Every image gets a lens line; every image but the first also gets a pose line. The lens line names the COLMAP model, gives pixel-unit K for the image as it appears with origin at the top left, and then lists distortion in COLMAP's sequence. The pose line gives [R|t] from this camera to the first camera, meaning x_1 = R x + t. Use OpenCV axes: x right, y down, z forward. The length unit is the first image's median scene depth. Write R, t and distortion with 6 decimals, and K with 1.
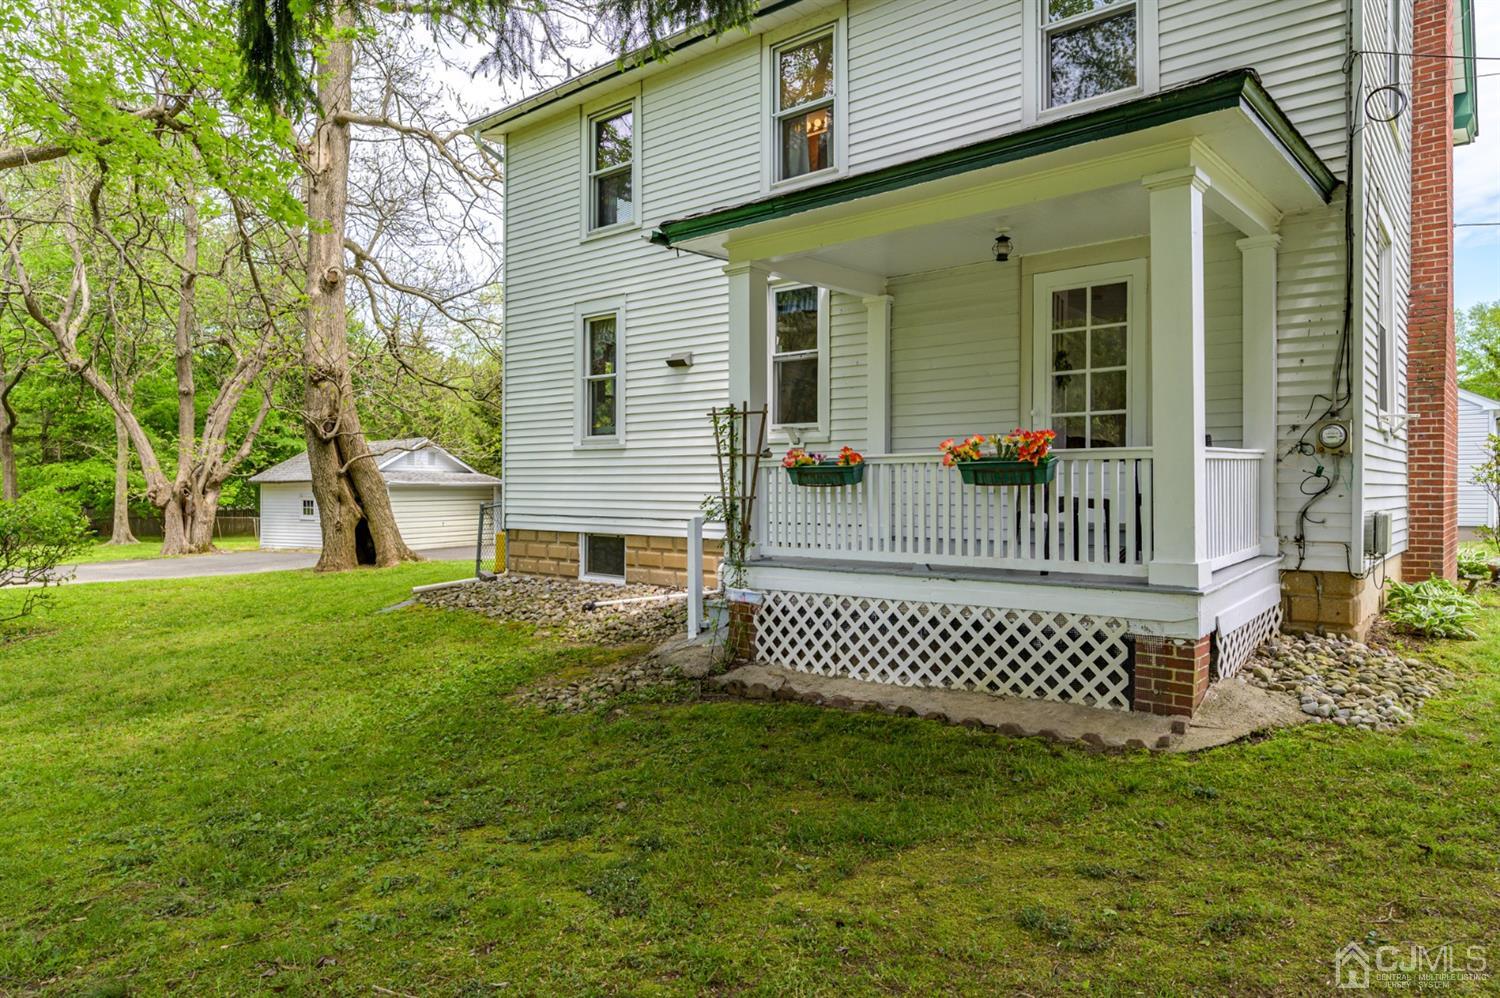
lens RADIAL K [[927.9, 0, 717.9], [0, 927.9, 455.9], [0, 0, 1]] dist [0.000747, -0.000188]
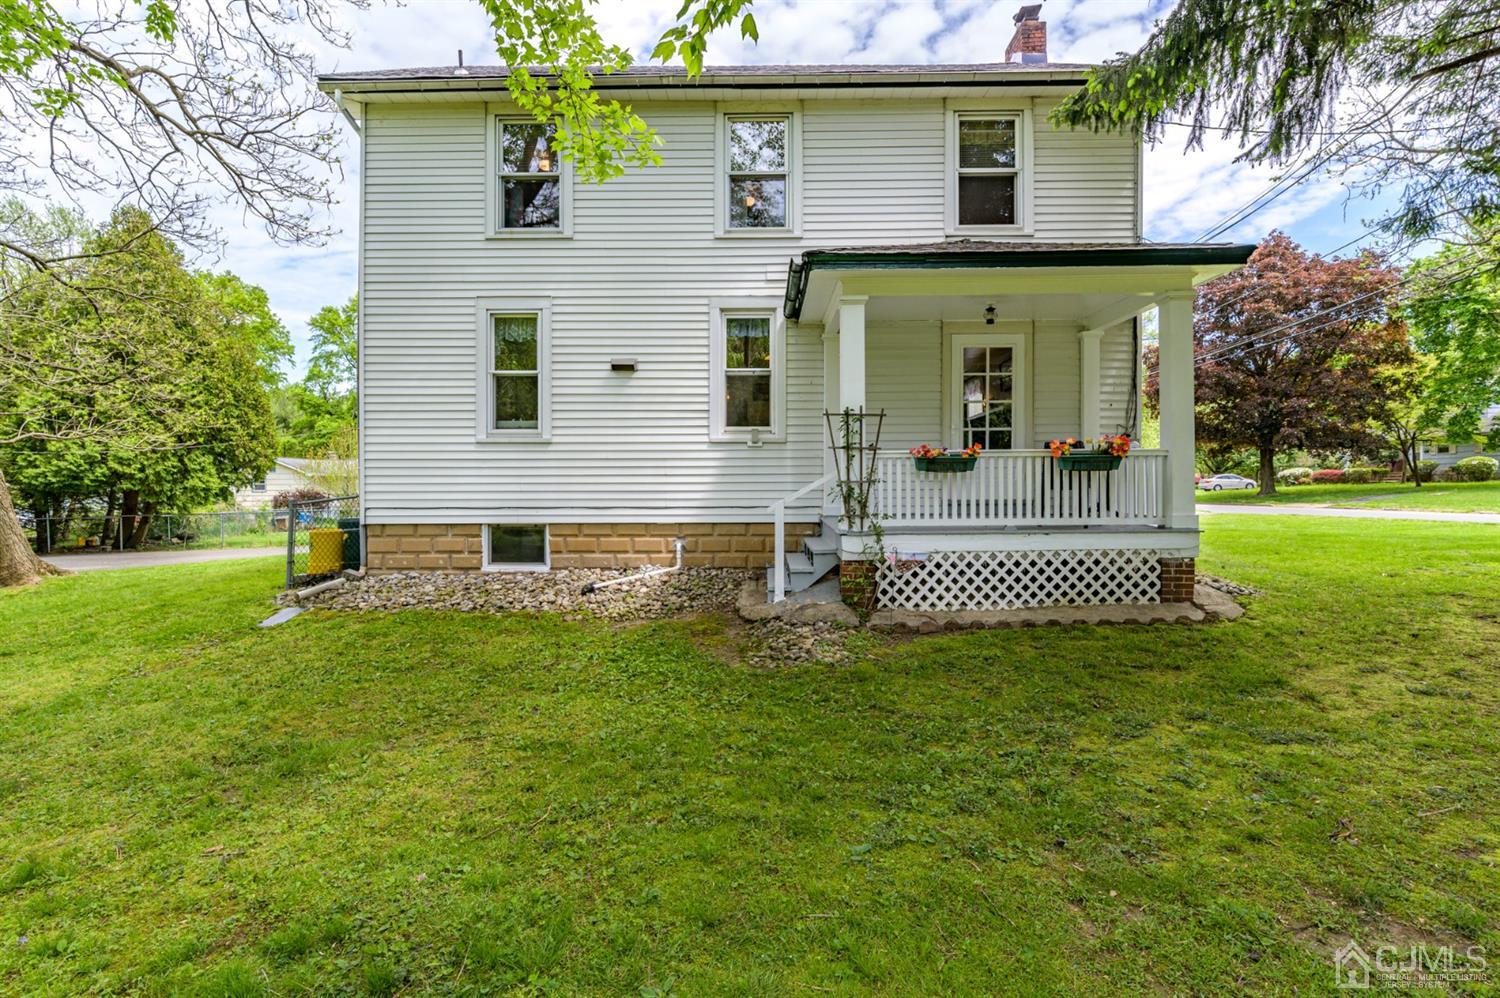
lens RADIAL K [[759.5, 0, 725.5], [0, 759.5, 463.9], [0, 0, 1]] dist [0.003141, 0.000130]
pose [[0.769789, 0.019458, 0.638002, -0.777826], [-0.017233, 0.999804, -0.009700, 0.033692], [-0.638066, -0.003528, 0.769974, 0.317826]]
